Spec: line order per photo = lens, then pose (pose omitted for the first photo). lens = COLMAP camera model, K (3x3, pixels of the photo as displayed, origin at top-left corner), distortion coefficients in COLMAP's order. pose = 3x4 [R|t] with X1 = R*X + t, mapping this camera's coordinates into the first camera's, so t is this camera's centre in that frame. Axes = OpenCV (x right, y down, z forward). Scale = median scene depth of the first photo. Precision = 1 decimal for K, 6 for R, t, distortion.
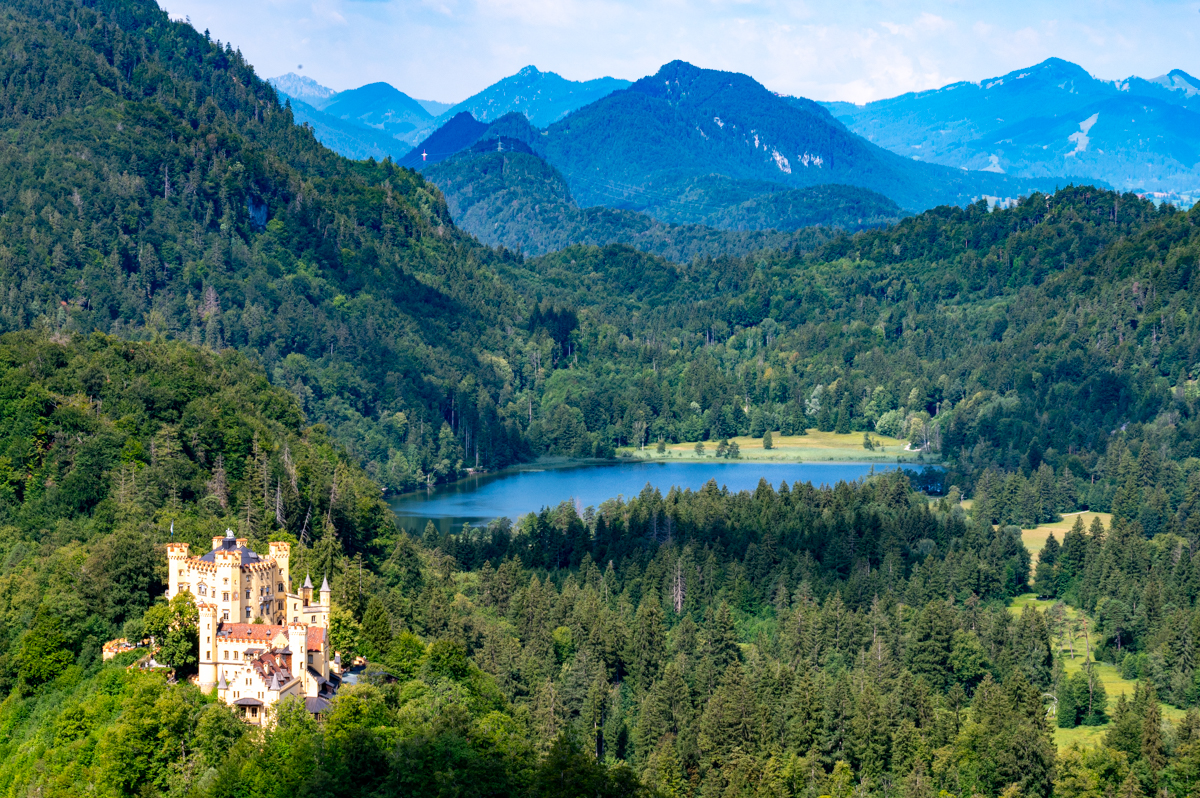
lens RADIAL K [[3515.4, 0, 596.3], [0, 3515.4, 396.0], [0, 0, 1]] dist [-0.070988, 0.000000]
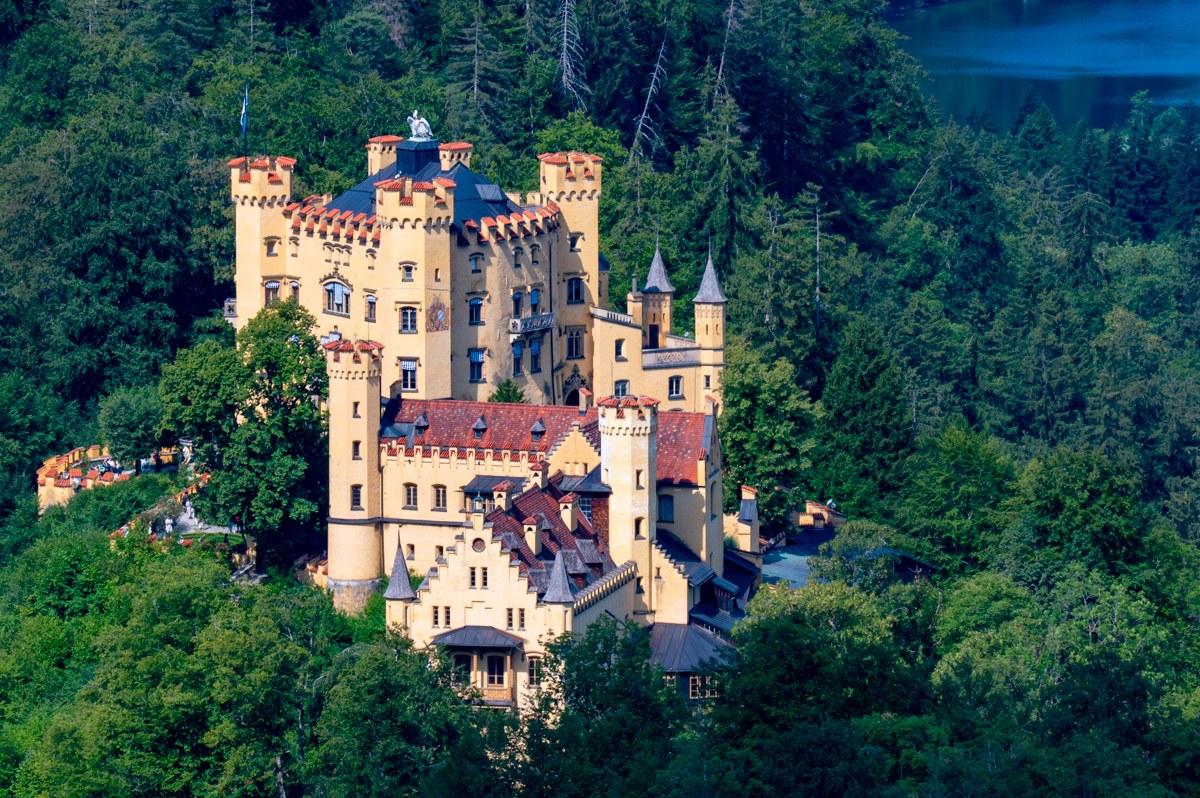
lens RADIAL K [[6723.0, 0, 597.7], [0, 6723.0, 400.0], [0, 0, 1]] dist [-0.027794, 0.000000]
pose [[0.993963, 0.000324, -0.109715, -0.018860], [0.006410, 0.998116, 0.061017, 0.026441], [0.109528, -0.061352, 0.992088, 0.377340]]
